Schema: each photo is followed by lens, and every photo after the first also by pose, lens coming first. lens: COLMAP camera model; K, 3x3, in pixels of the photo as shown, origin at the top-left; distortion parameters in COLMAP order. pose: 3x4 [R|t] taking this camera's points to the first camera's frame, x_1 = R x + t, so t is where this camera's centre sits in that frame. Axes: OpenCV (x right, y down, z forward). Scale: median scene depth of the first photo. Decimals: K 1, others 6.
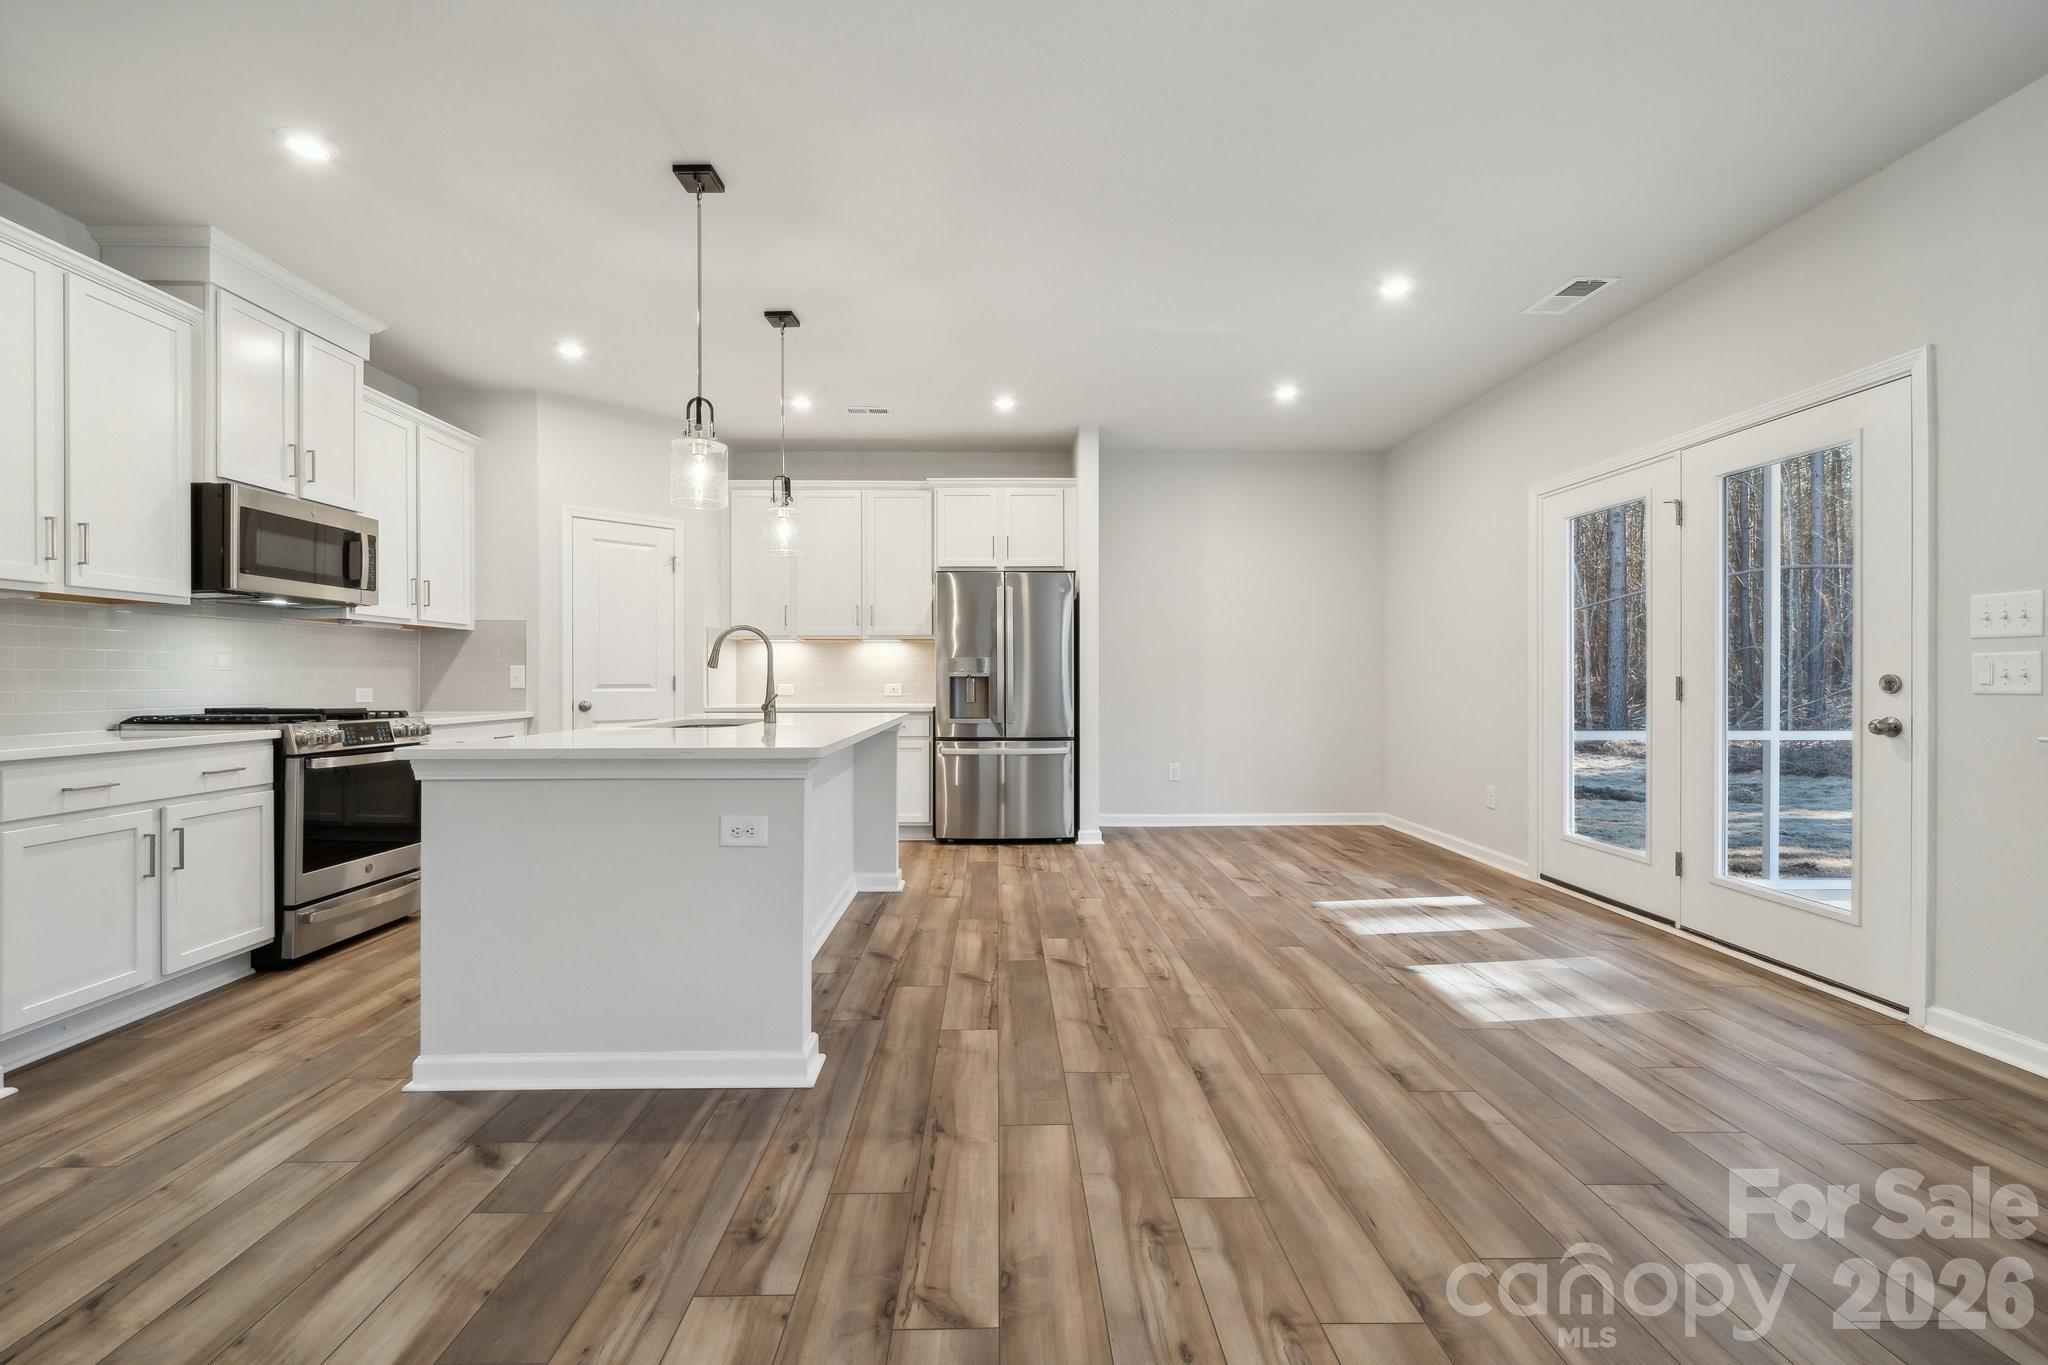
lens RADIAL K [[857.5, 0, 1008.7], [0, 857.5, 676.1], [0, 0, 1]] dist [-0.000223, -0.000210]
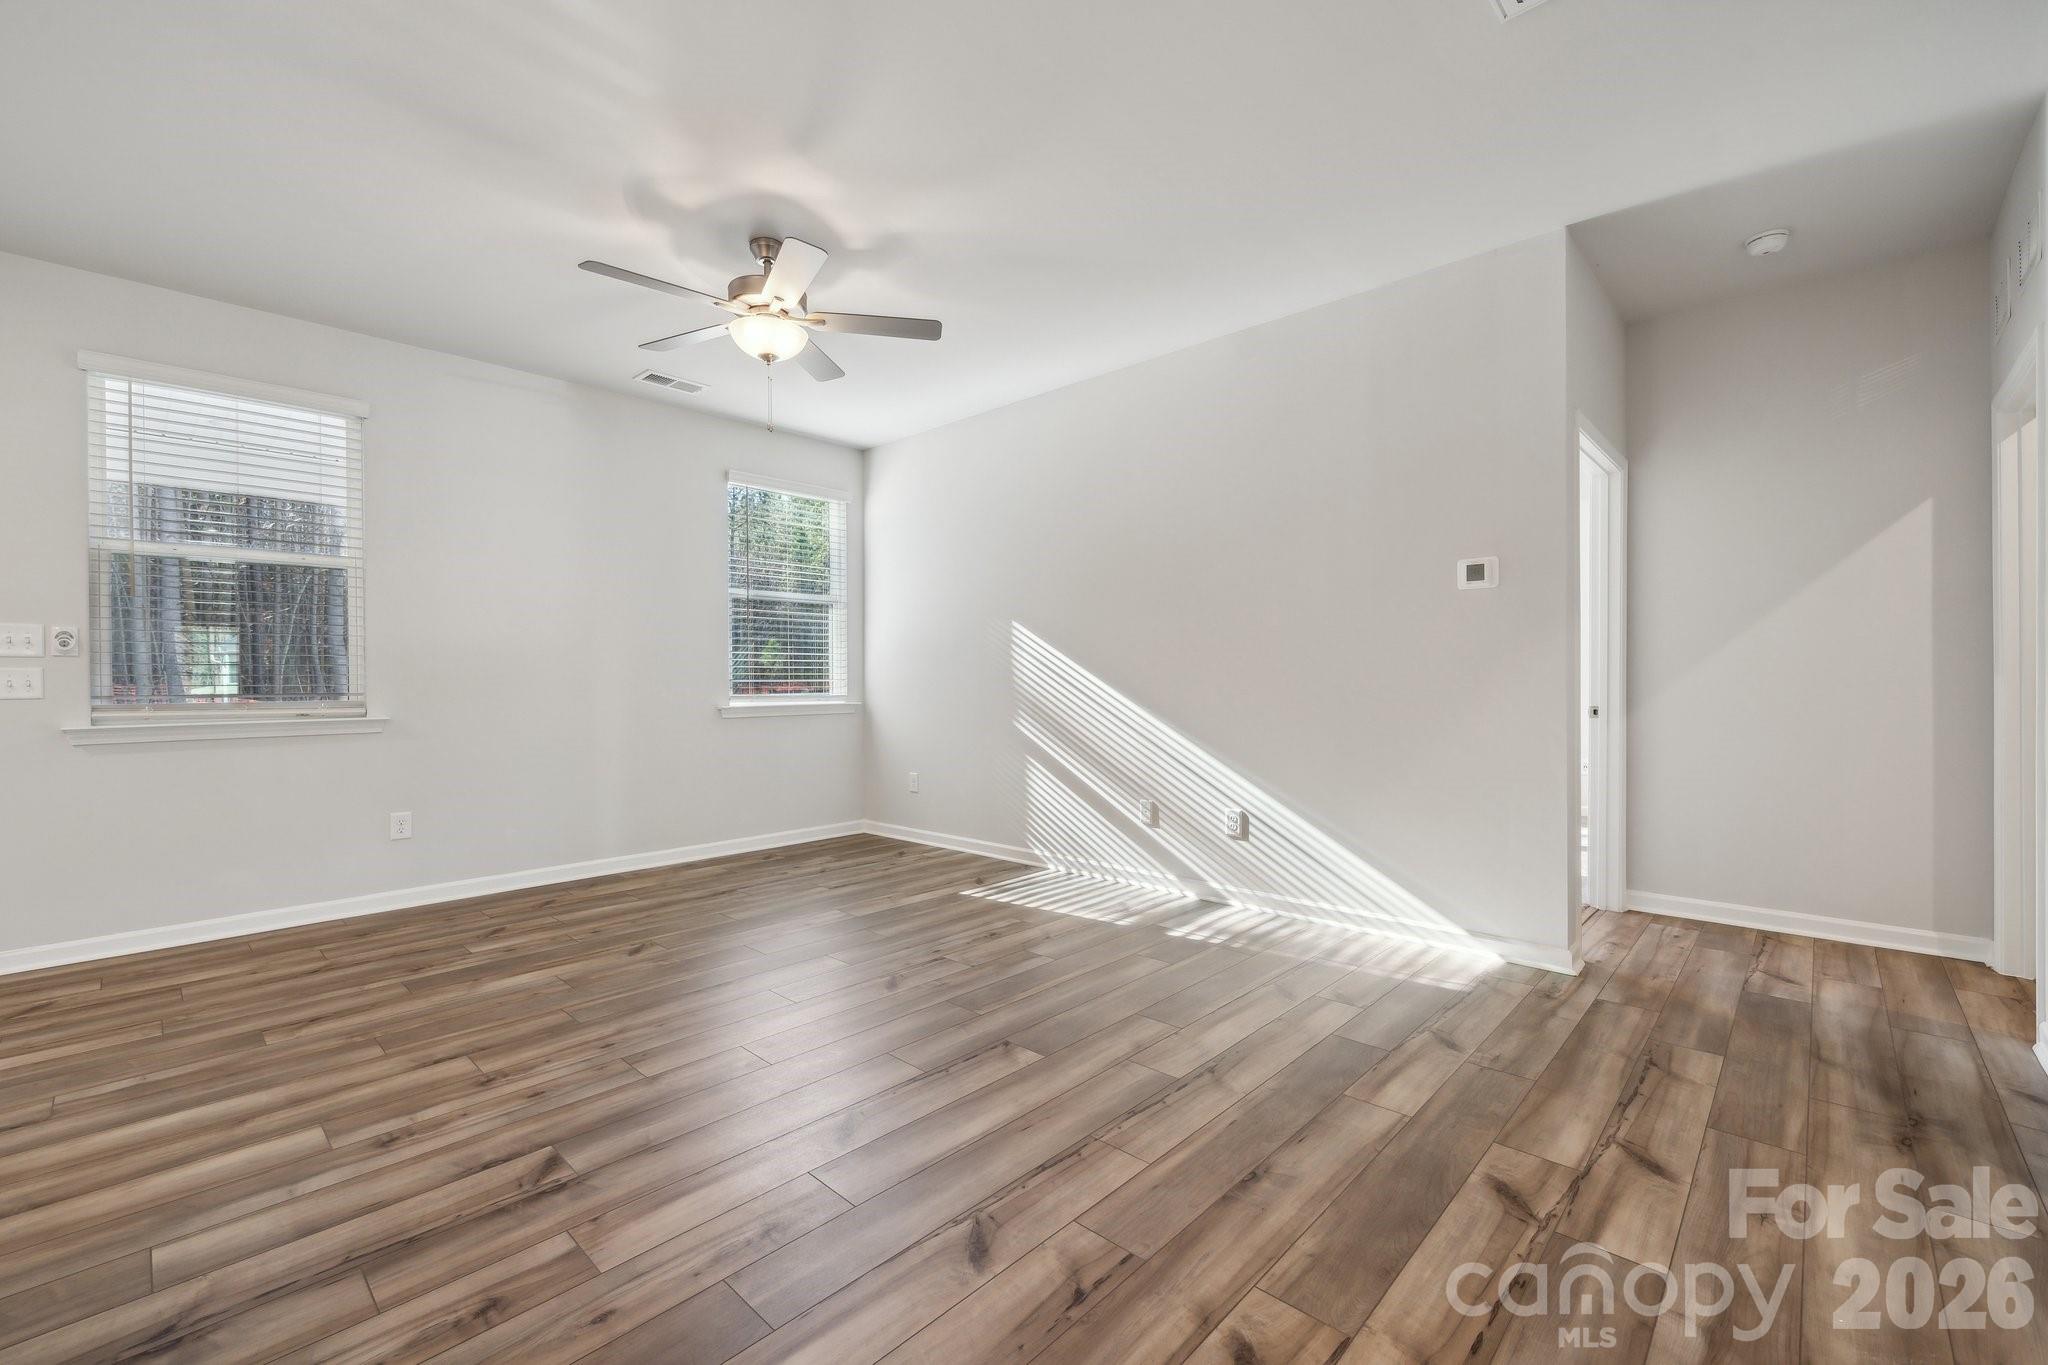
lens RADIAL K [[846.8, 0, 1032.7], [0, 846.8, 678.6], [0, 0, 1]] dist [-0.000352, -0.000242]
pose [[-0.721858, 0.006417, 0.692012, -0.647054], [0.006122, 0.999977, -0.002887, 0.002591], [-0.692014, 0.002152, -0.721881, 0.609349]]
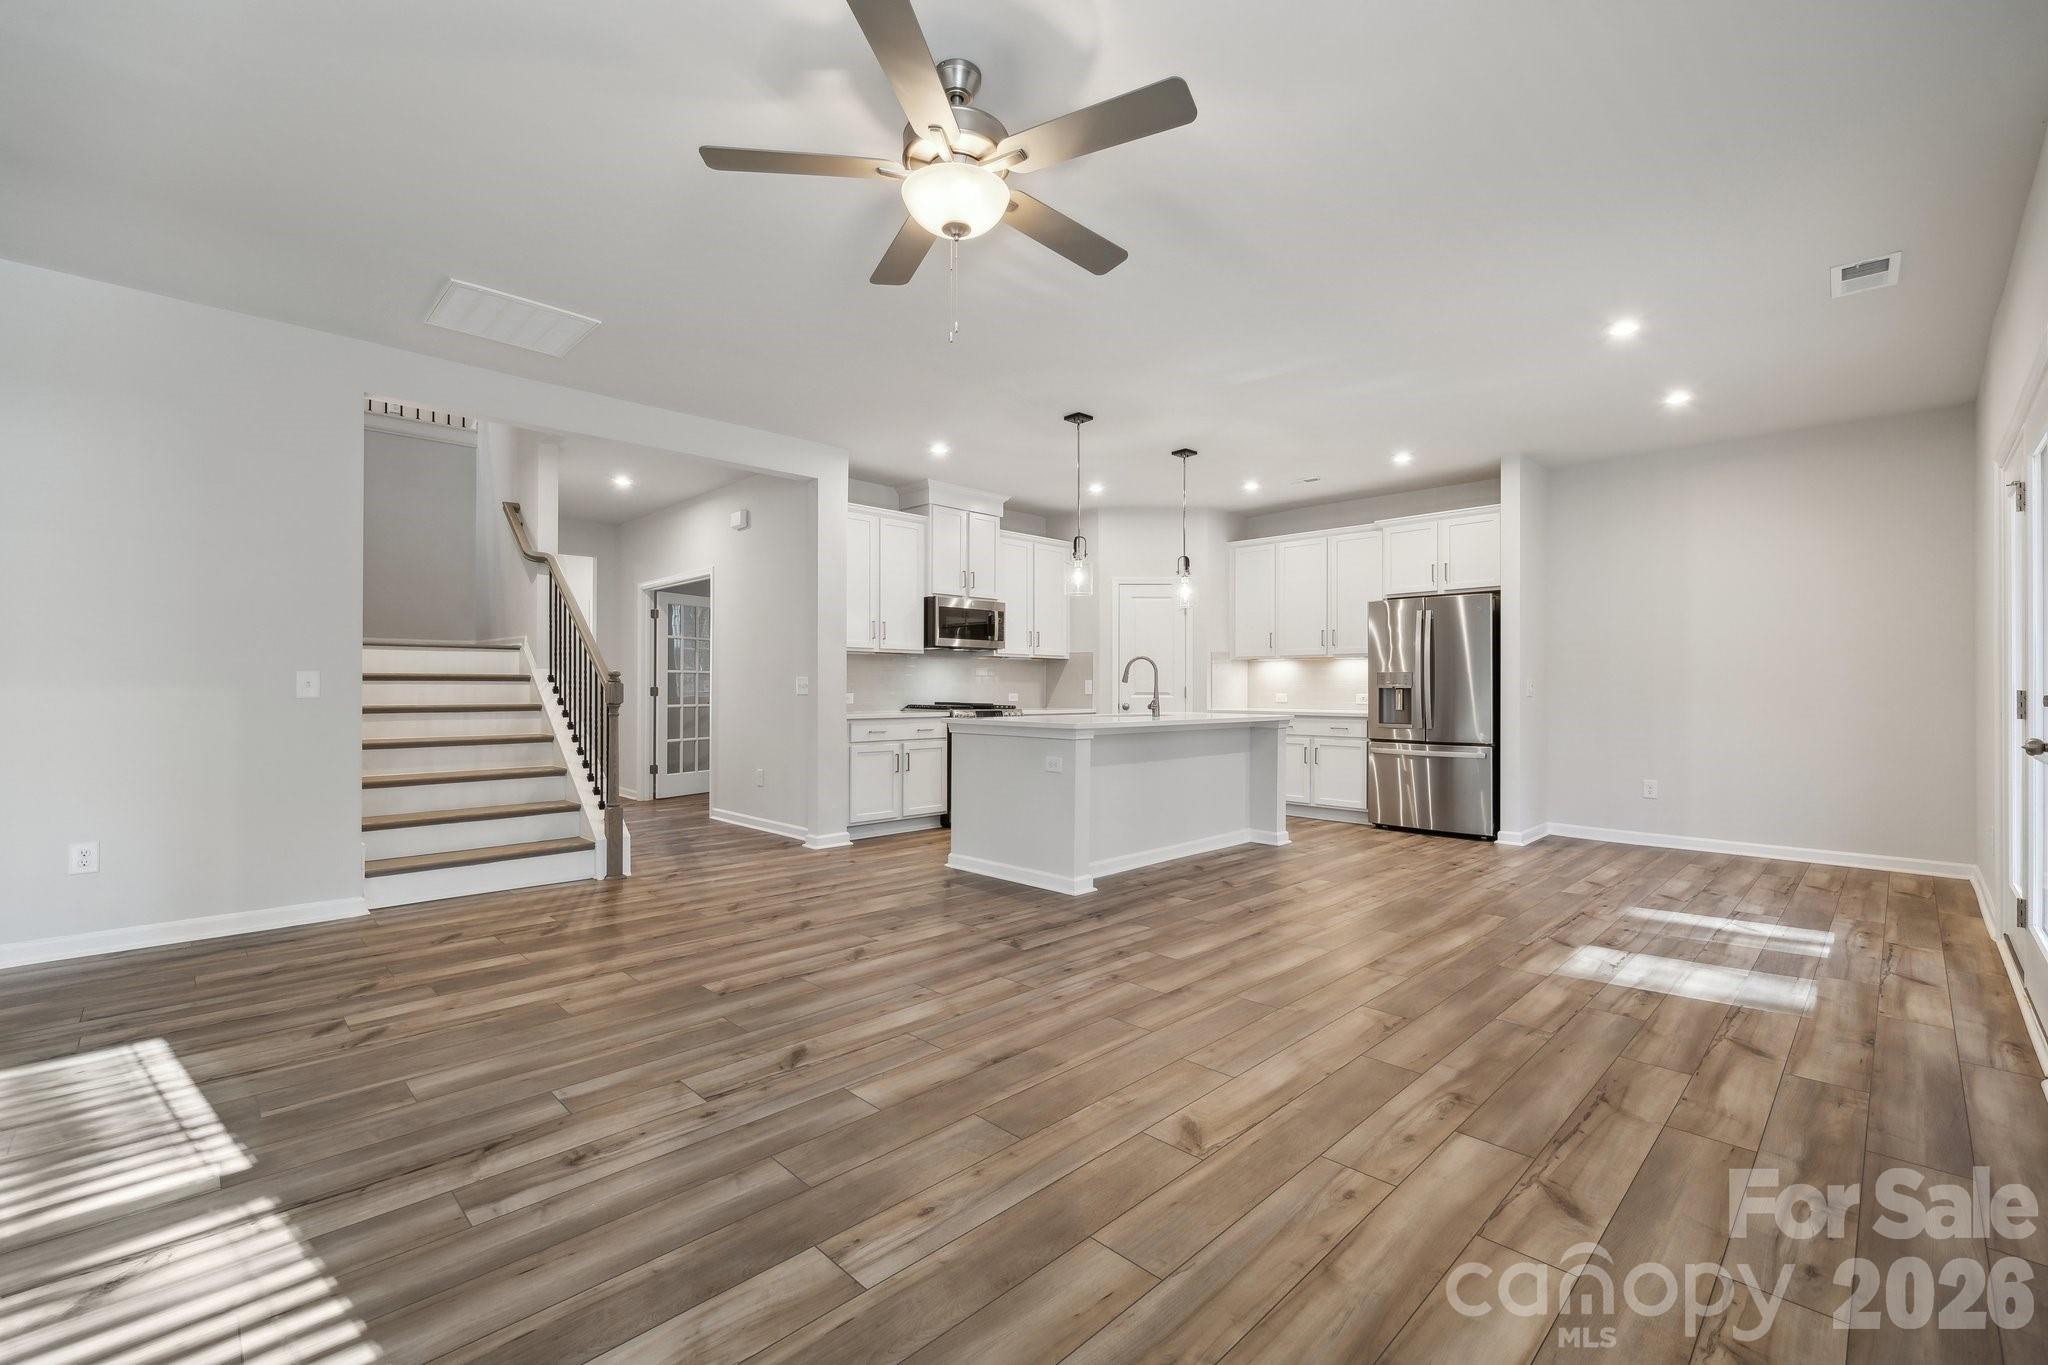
lens RADIAL K [[872.4, 0, 1035.5], [0, 872.4, 682.0], [0, 0, 1]] dist [0.000556, 0.000061]
pose [[0.698333, -0.001794, -0.715771, 0.762824], [-0.002482, 0.999985, -0.004929, -0.001266], [0.715769, 0.005218, 0.698318, -0.311737]]
